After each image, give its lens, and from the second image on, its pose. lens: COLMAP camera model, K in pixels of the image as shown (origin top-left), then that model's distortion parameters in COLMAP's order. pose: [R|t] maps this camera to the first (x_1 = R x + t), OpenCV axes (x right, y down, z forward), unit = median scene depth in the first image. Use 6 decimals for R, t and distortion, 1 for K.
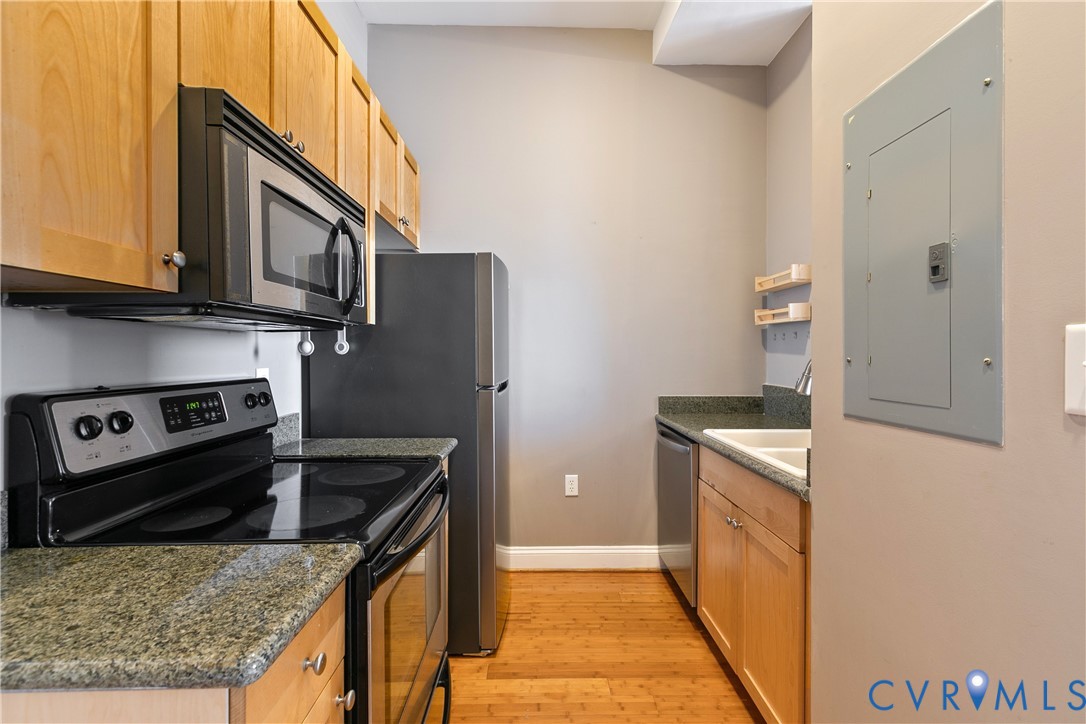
lens RADIAL K [[490.3, 0, 546.7], [0, 490.3, 352.1], [0, 0, 1]] dist [0.002838, 0.000036]
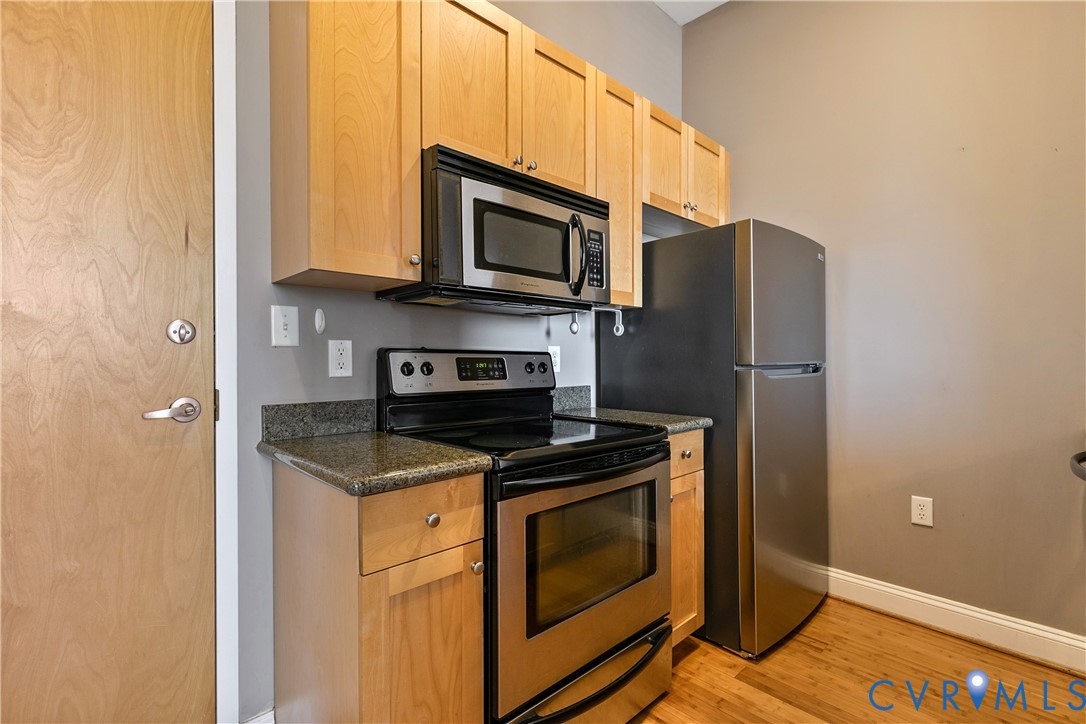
lens RADIAL K [[498.4, 0, 543.0], [0, 498.4, 362.0], [0, 0, 1]] dist [-0.000516, -0.000191]
pose [[0.673609, 0.004303, -0.739076, 0.388145], [0.000072, 0.999983, 0.005887, 0.071795], [0.739088, -0.004019, 0.673597, 0.113052]]
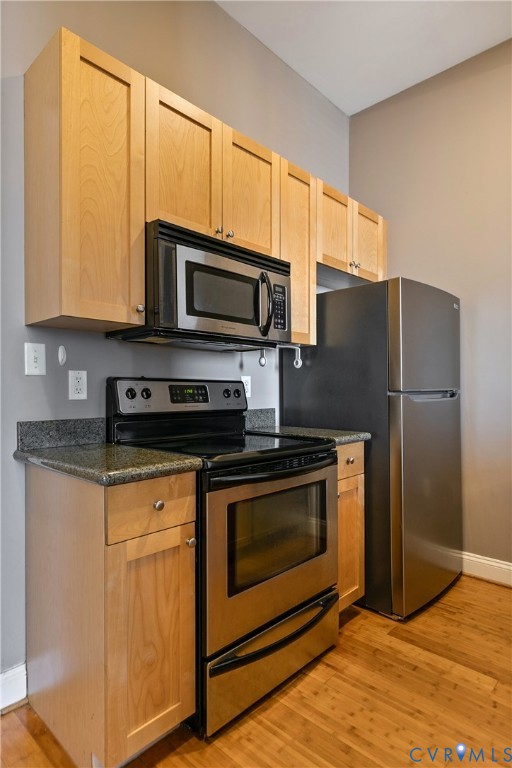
lens RADIAL K [[439.7, 0, 254.9], [0, 439.7, 389.9], [0, 0, 1]] dist [-0.000210, -0.000255]
pose [[0.711038, 0.003052, -0.703147, 0.472473], [-0.000988, 0.999994, 0.003340, 0.078450], [0.703153, -0.001680, 0.711036, 0.012751]]
